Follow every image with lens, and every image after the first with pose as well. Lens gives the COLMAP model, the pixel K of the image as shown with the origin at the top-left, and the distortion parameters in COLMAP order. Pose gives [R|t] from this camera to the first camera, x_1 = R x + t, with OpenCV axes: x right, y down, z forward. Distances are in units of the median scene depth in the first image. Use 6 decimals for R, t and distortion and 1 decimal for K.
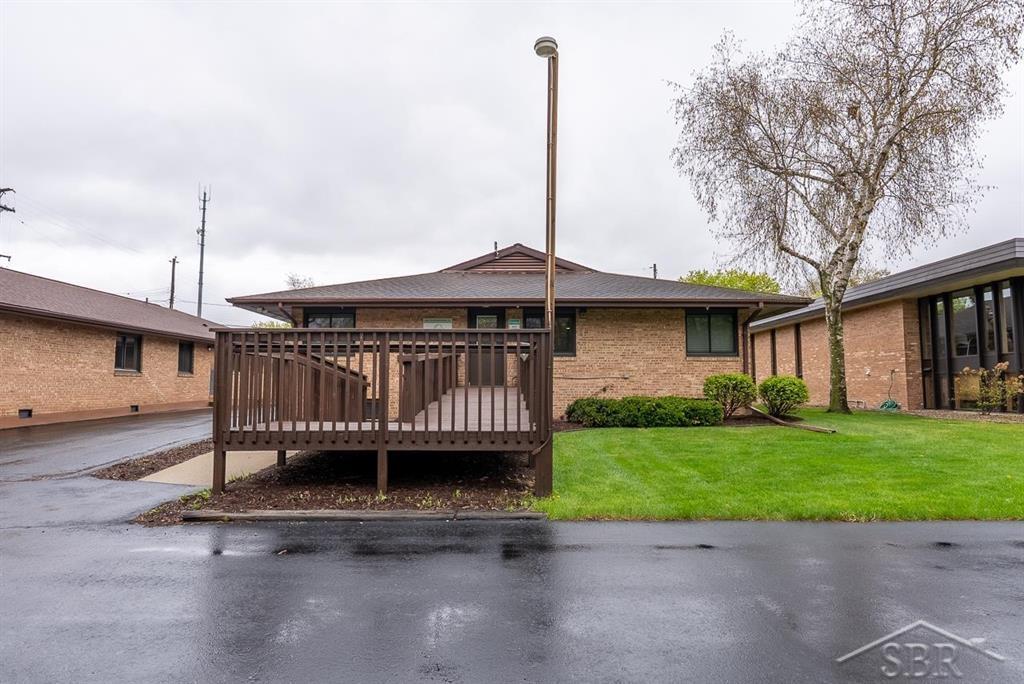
lens RADIAL K [[597.4, 0, 512.0], [0, 597.4, 342.0], [0, 0, 1]] dist [-0.002851, -0.000149]
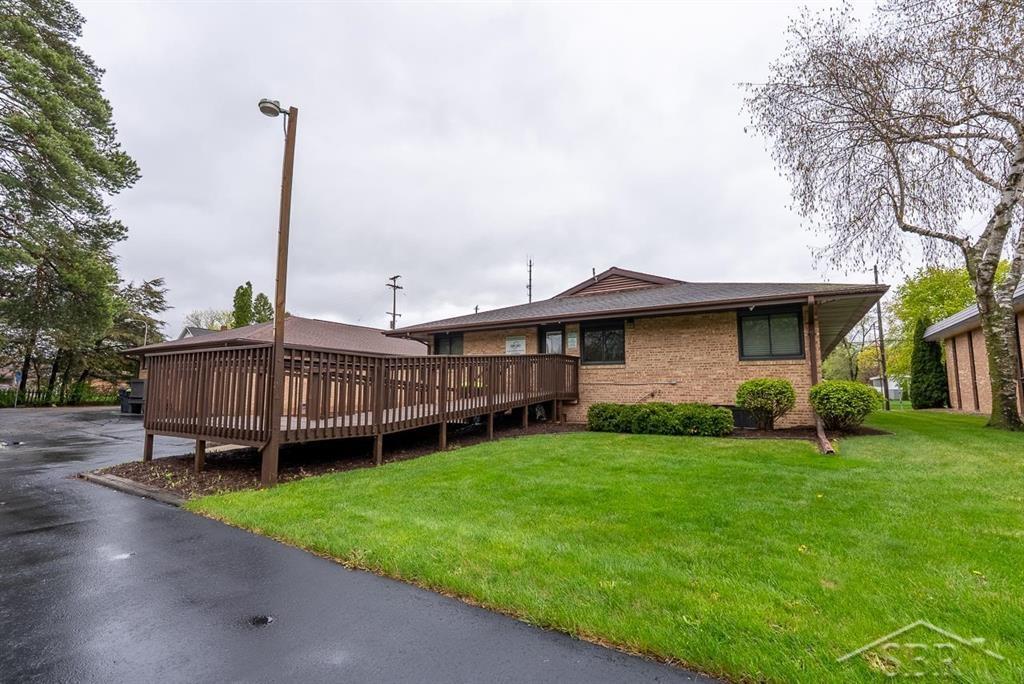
lens RADIAL K [[448.9, 0, 512.0], [0, 448.9, 342.0], [0, 0, 1]] dist [0.001870, -0.000345]
pose [[0.850908, -0.053945, -0.522538, 0.358037], [0.038183, 0.998434, -0.040897, 0.009650], [0.523925, 0.014847, 0.851635, 0.199030]]
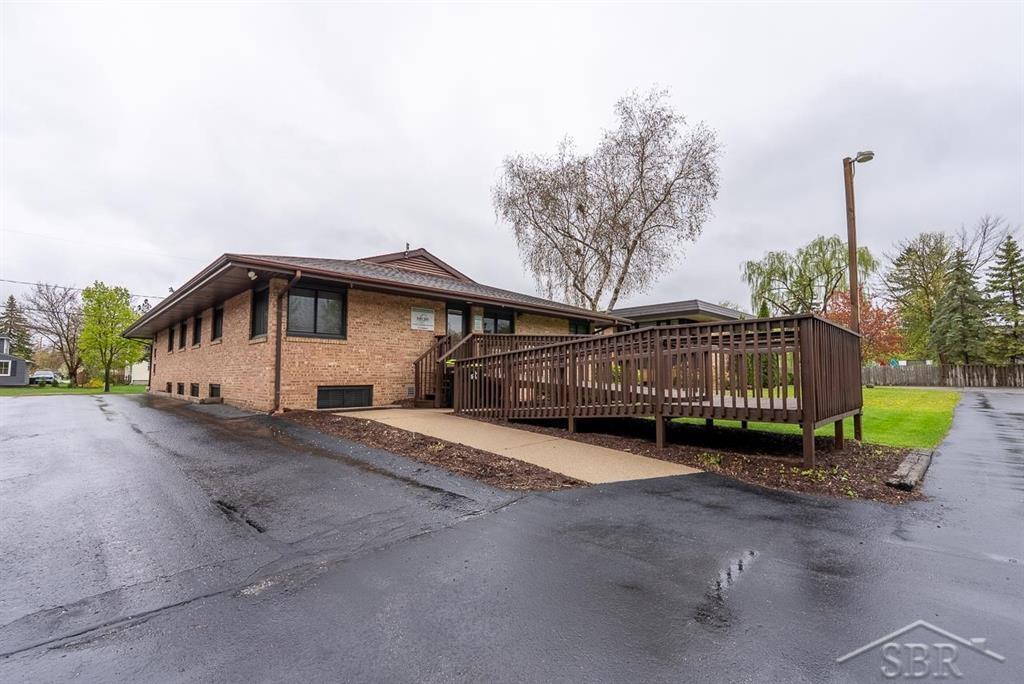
lens RADIAL K [[448.9, 0, 512.0], [0, 448.9, 342.0], [0, 0, 1]] dist [0.001870, -0.000345]
pose [[0.711924, 0.052279, 0.700308, -0.565174], [-0.049761, 0.998474, -0.023951, 0.030457], [-0.700492, -0.017797, 0.713439, 0.336235]]
